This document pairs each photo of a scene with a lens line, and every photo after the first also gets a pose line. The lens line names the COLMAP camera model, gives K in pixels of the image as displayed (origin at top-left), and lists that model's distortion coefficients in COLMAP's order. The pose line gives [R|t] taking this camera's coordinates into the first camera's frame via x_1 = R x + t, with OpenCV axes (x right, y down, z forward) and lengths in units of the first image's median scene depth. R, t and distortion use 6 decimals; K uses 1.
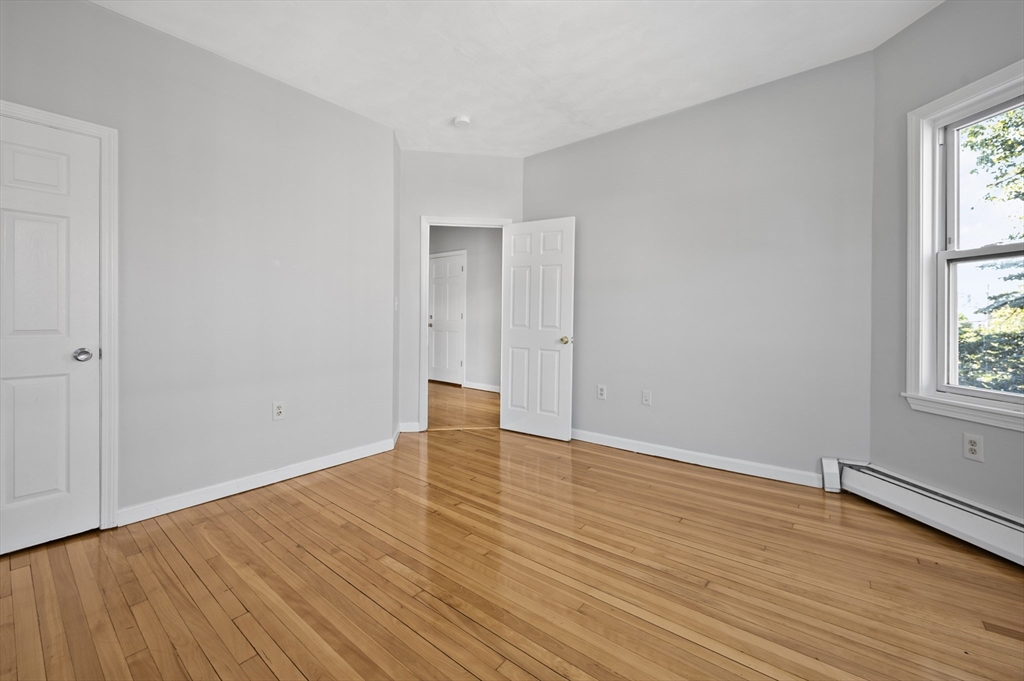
lens RADIAL K [[415.5, 0, 511.6], [0, 415.5, 319.3], [0, 0, 1]] dist [-0.003766, 0.000109]
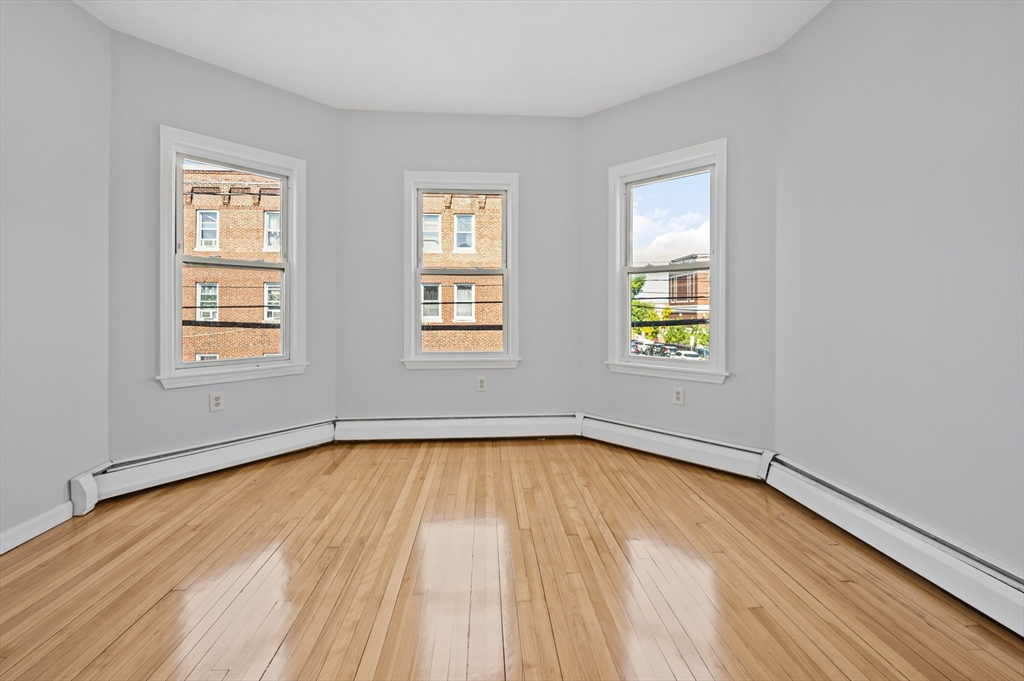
lens RADIAL K [[415.5, 0, 514.5], [0, 415.5, 312.3], [0, 0, 1]] dist [-0.003766, 0.000109]
pose [[-0.672857, -0.002921, 0.739767, -0.453872], [0.005489, 0.999945, 0.008941, 0.002112], [-0.739752, 0.010076, -0.672804, 0.933895]]
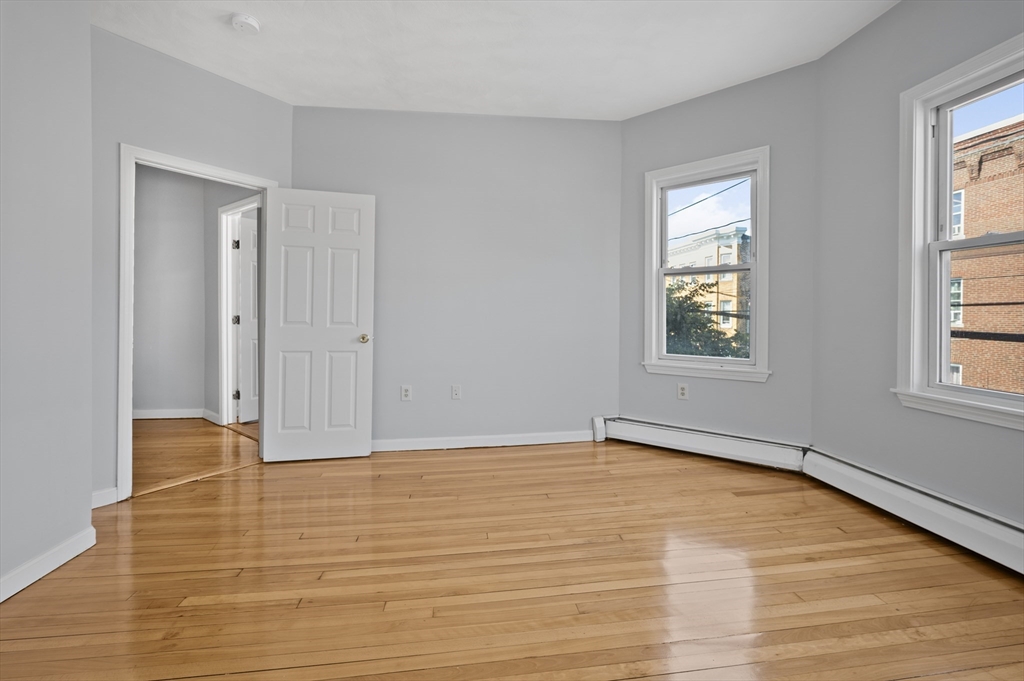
lens RADIAL K [[415.5, 0, 510.2], [0, 415.5, 318.5], [0, 0, 1]] dist [-0.003766, 0.000109]
pose [[0.699553, -0.012508, 0.714471, -0.393257], [0.005920, 0.999914, 0.011709, 0.001266], [-0.714556, -0.003962, 0.699567, 0.272725]]
